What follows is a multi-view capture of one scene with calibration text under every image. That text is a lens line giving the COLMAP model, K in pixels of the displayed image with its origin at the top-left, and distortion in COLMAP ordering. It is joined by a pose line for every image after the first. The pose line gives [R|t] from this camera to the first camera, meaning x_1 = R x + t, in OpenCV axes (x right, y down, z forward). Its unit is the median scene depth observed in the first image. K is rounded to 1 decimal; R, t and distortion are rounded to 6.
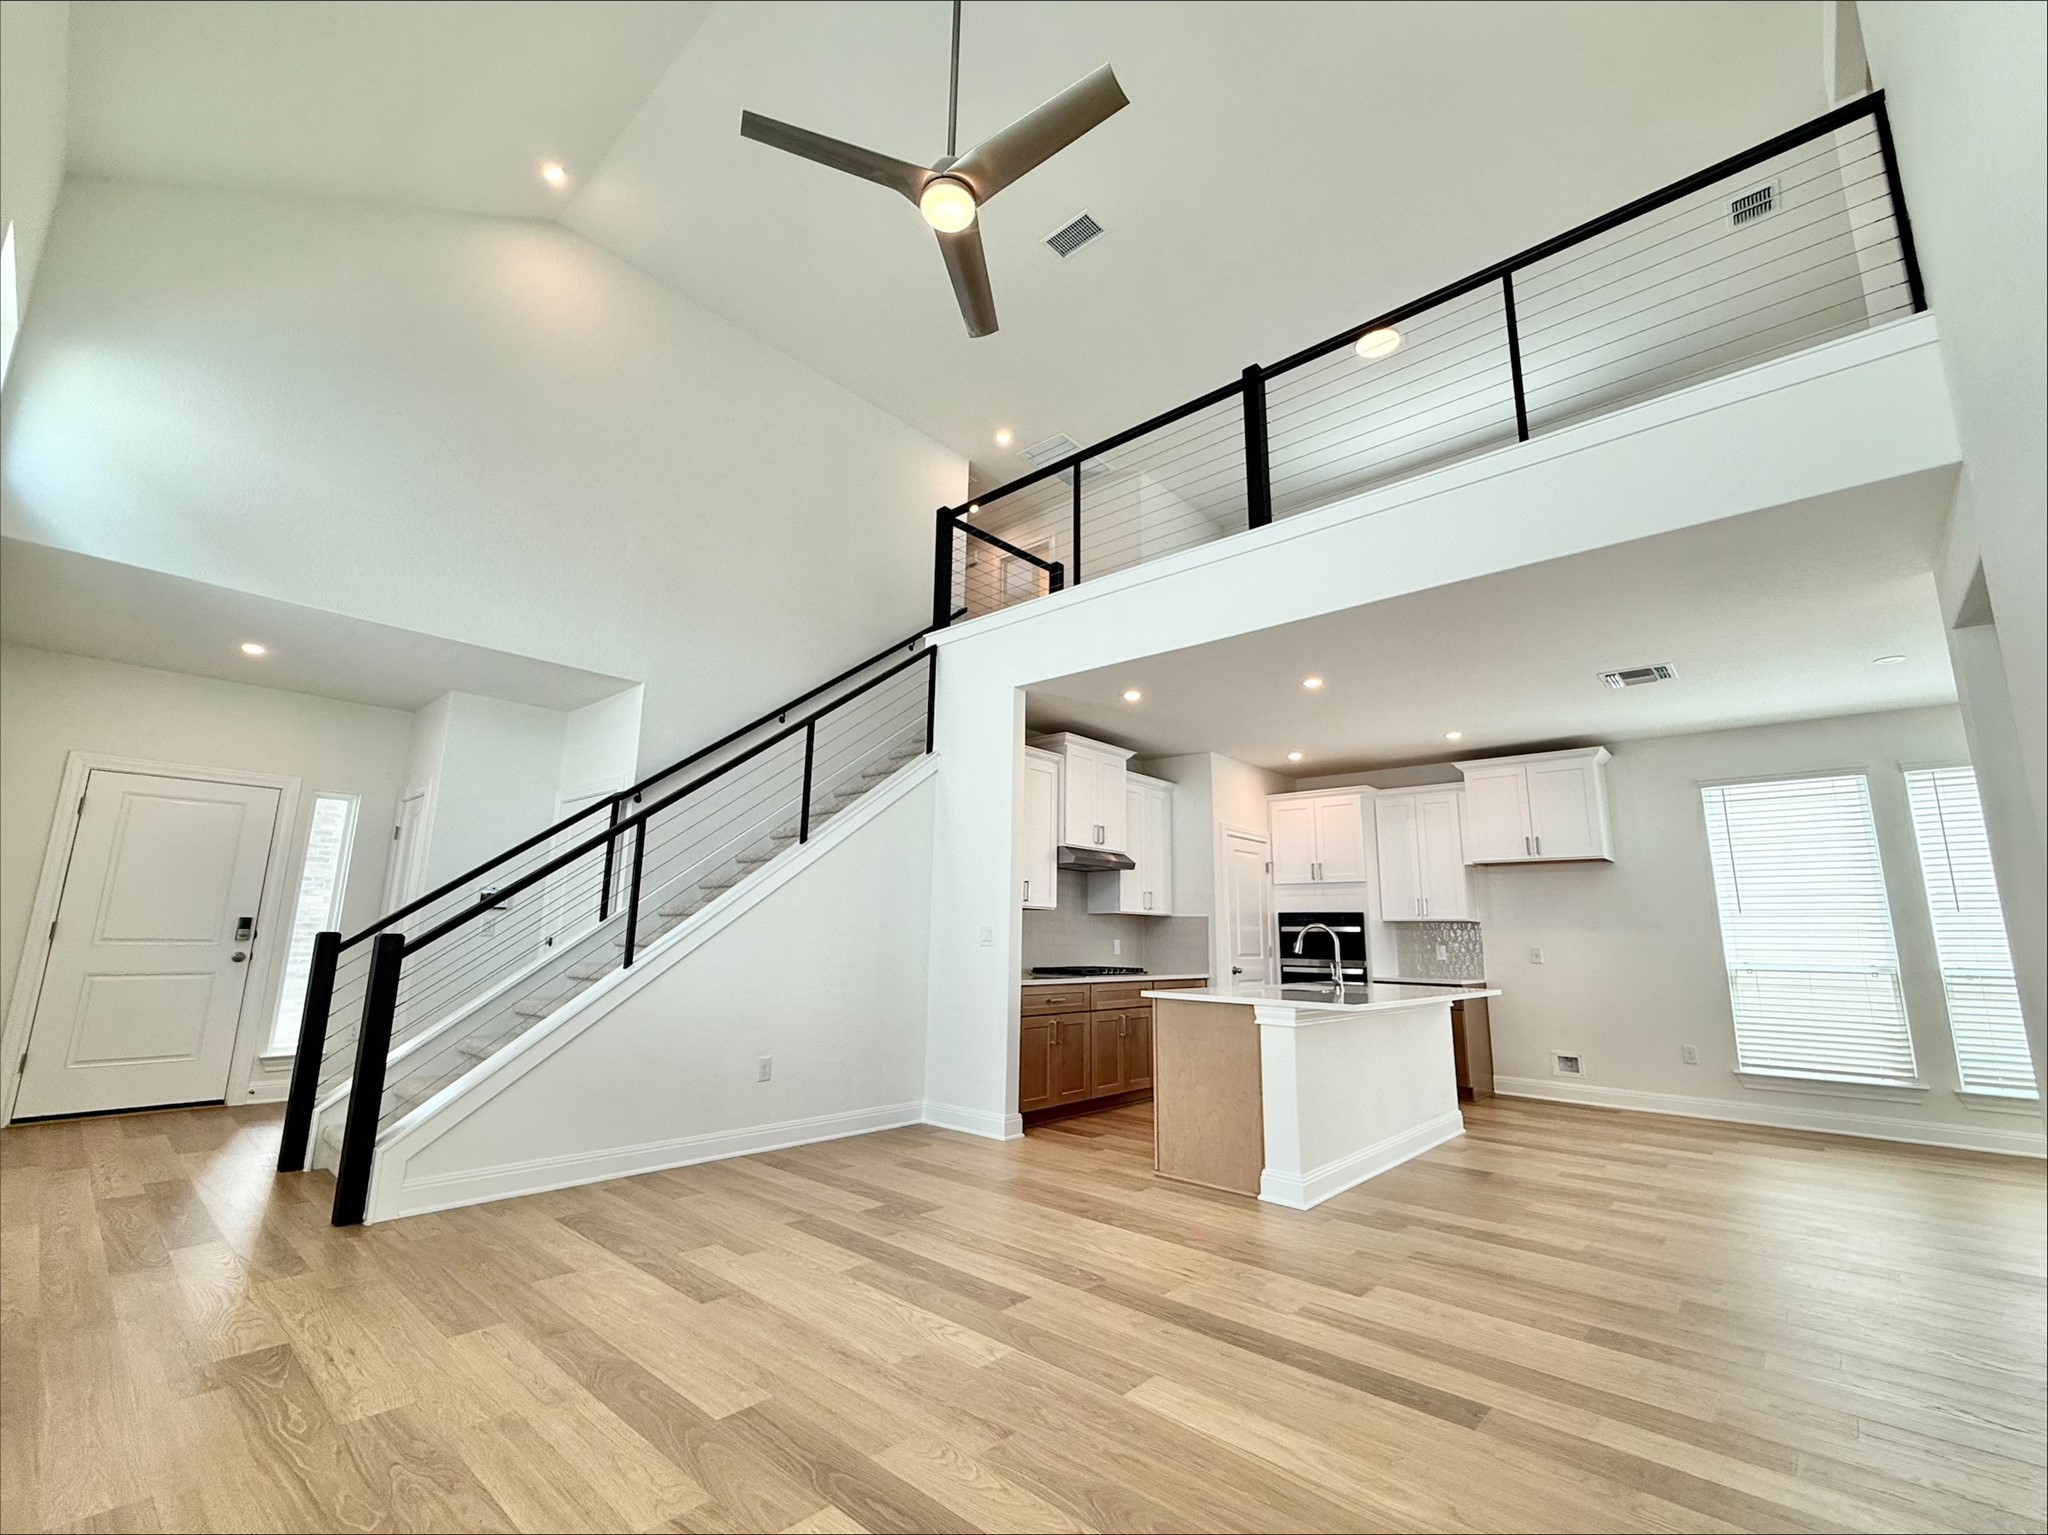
lens RADIAL K [[874.2, 0, 1024.0], [0, 874.2, 767.5], [0, 0, 1]] dist [-0.002727, 0.000357]
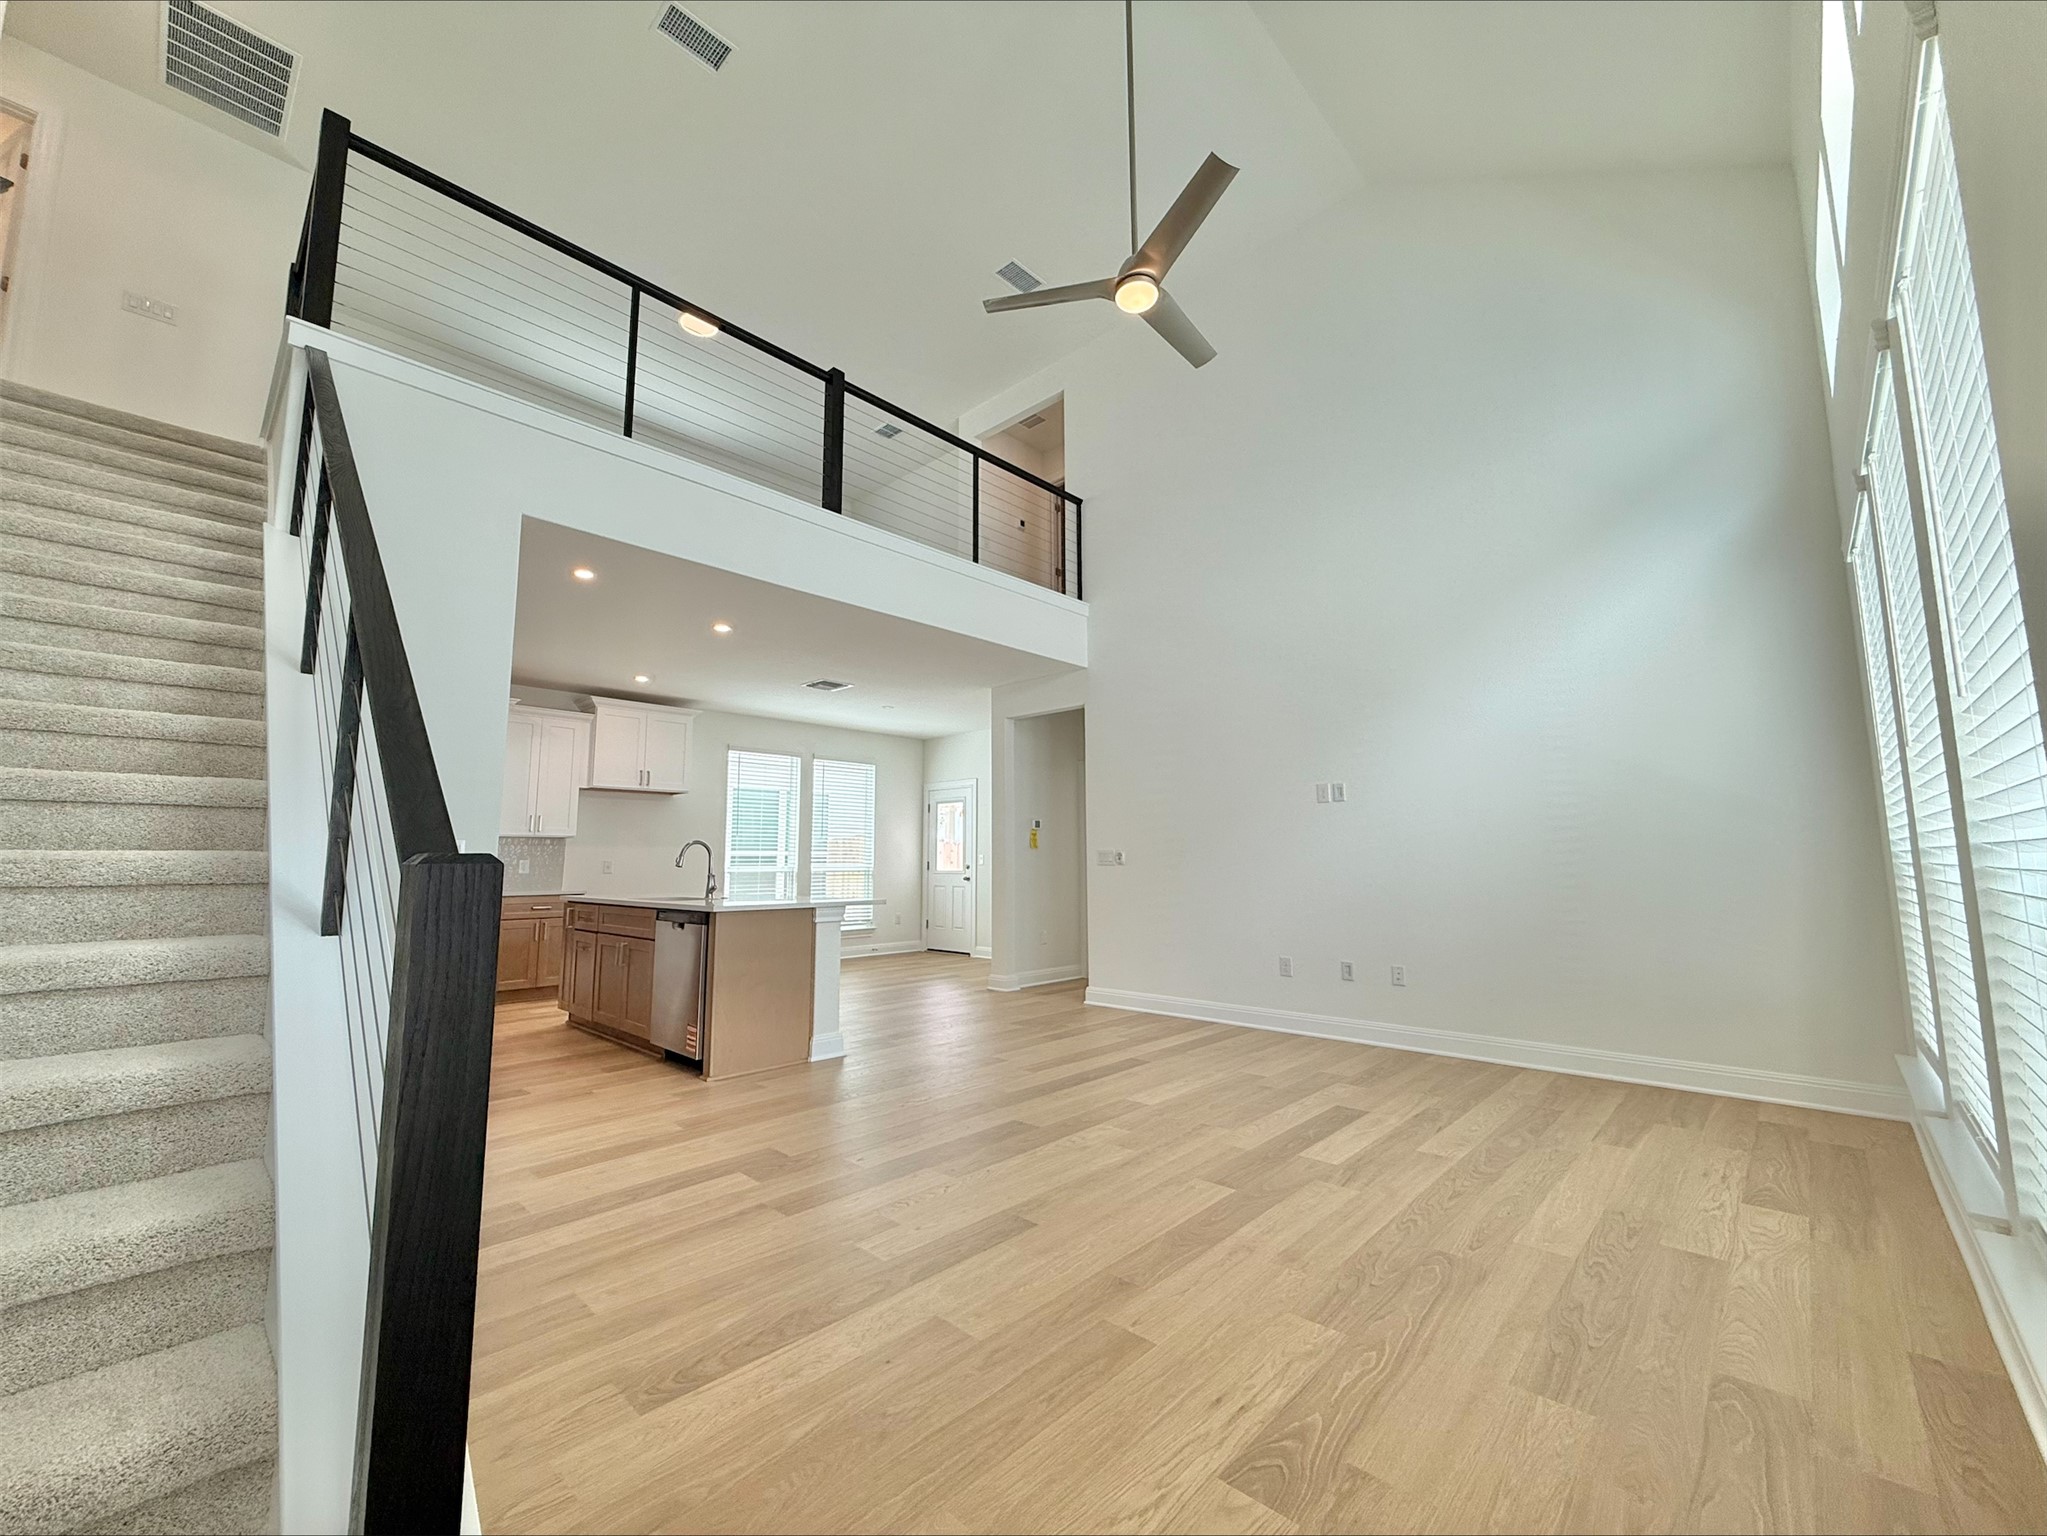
lens RADIAL K [[813.8, 0, 1016.0], [0, 813.8, 765.1], [0, 0, 1]] dist [-0.000674, 0.000060]
pose [[0.033505, 0.101716, 0.994249, -0.589294], [-0.187433, 0.977797, -0.093716, 0.089026], [-0.981706, -0.183215, 0.051826, 0.475349]]
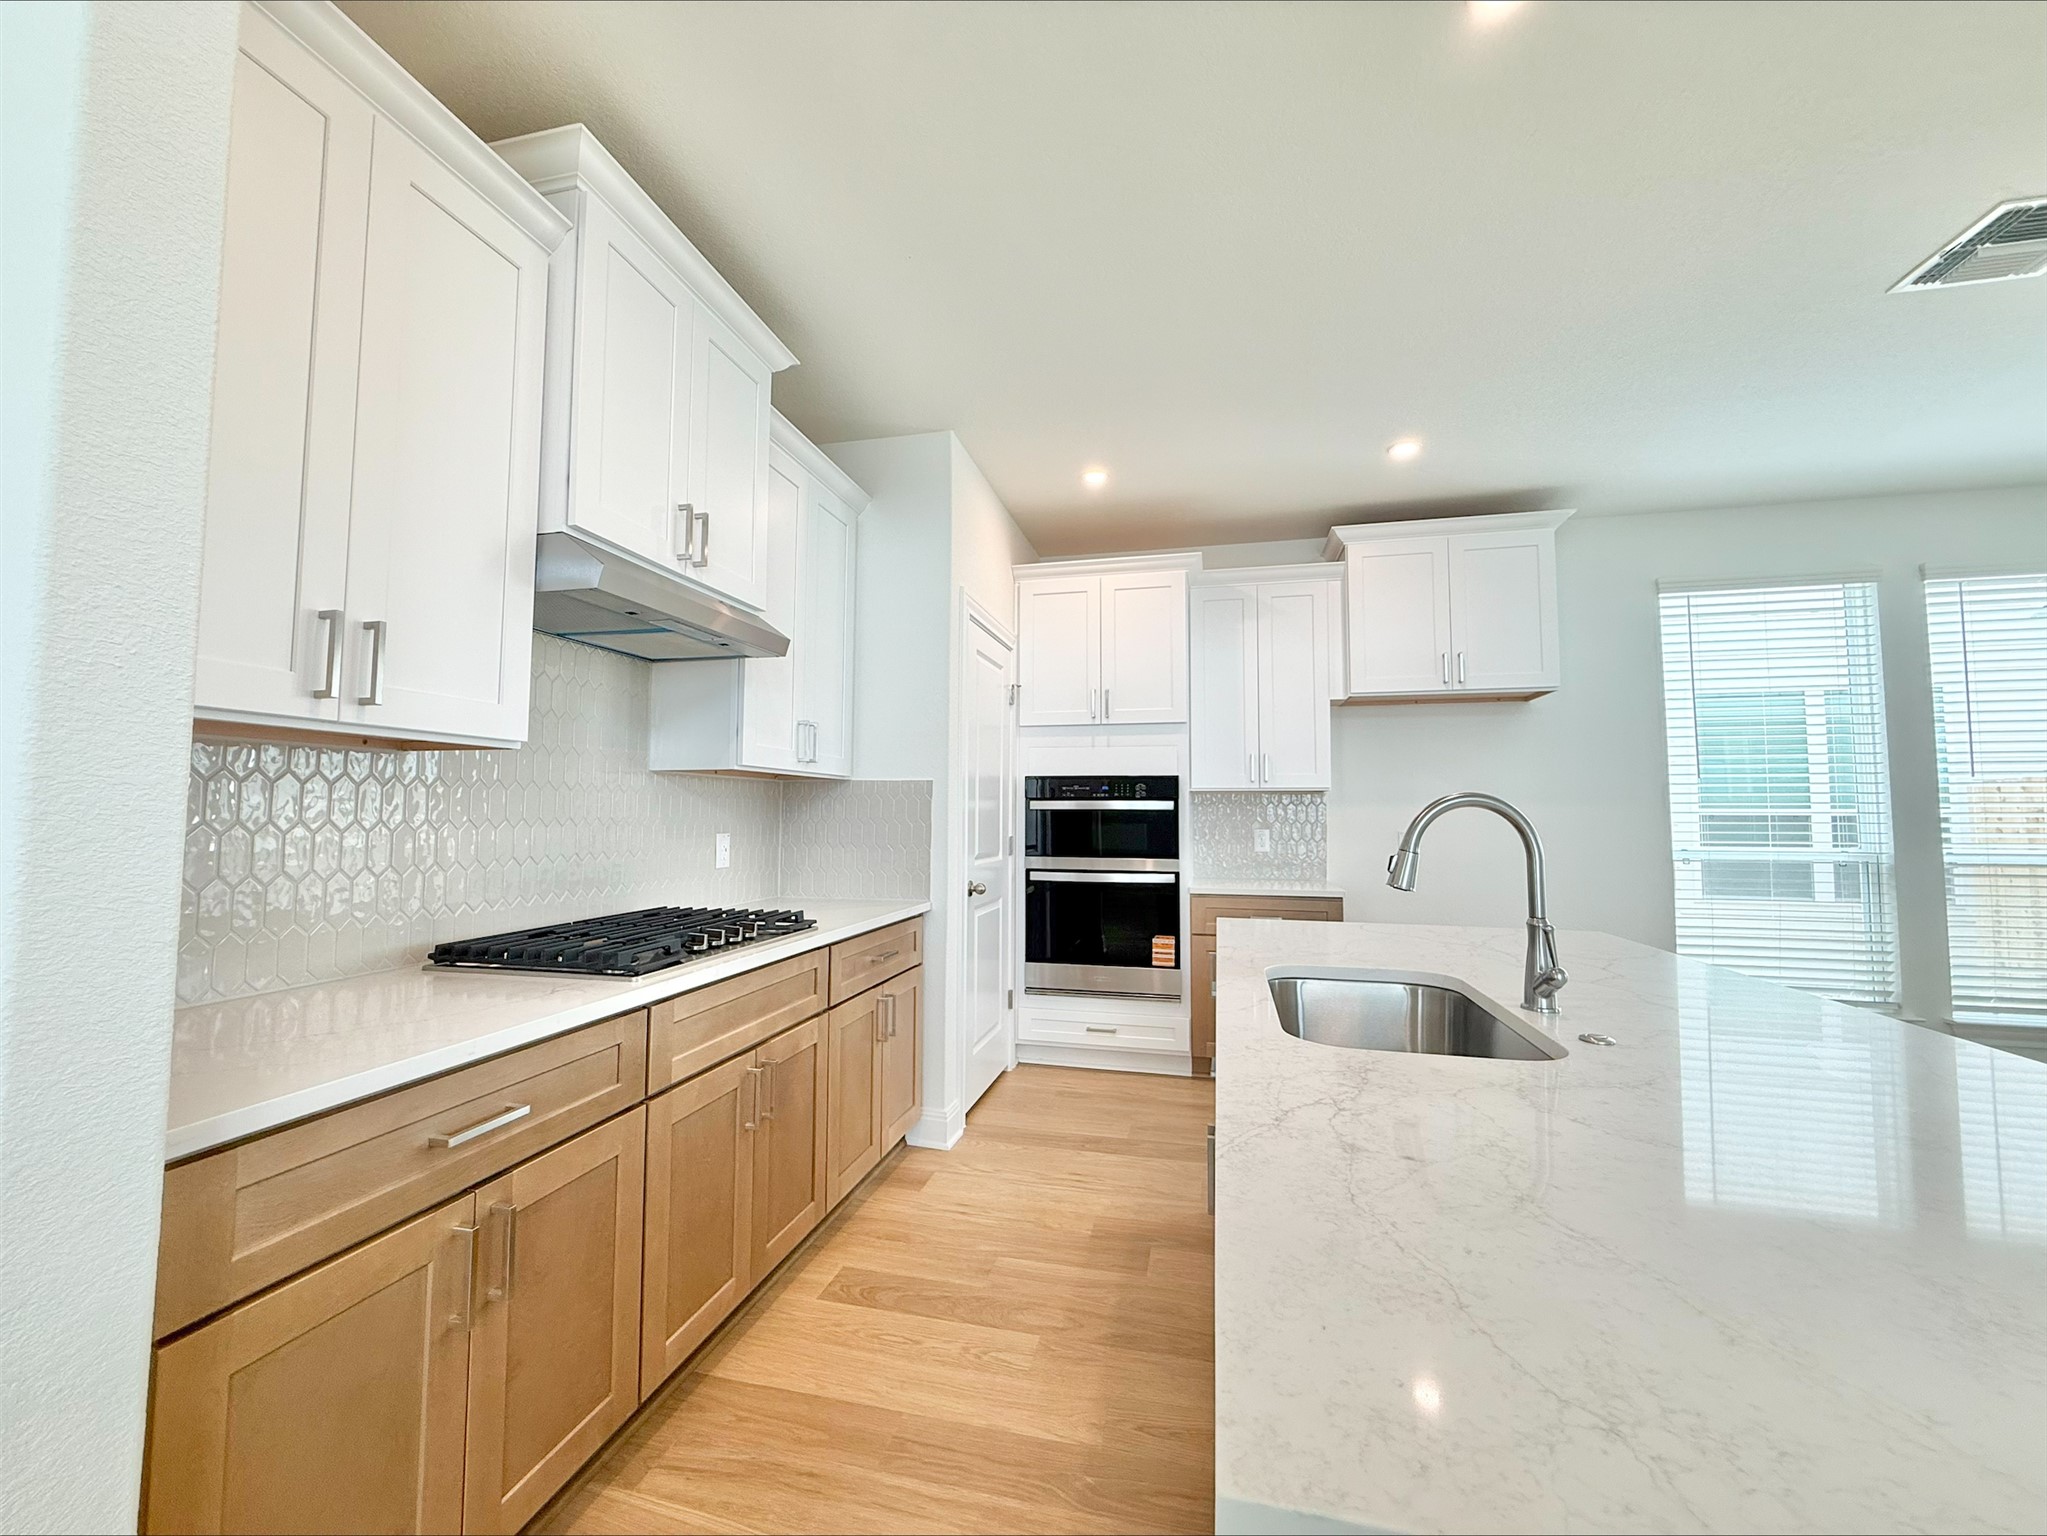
lens RADIAL K [[813.8, 0, 1016.0], [0, 813.8, 765.1], [0, 0, 1]] dist [-0.000674, 0.000060]
pose [[0.881075, 0.016498, 0.472689, 0.053359], [-0.080147, 0.990146, 0.114833, 0.127271], [-0.466137, -0.139061, 0.873715, 0.701296]]
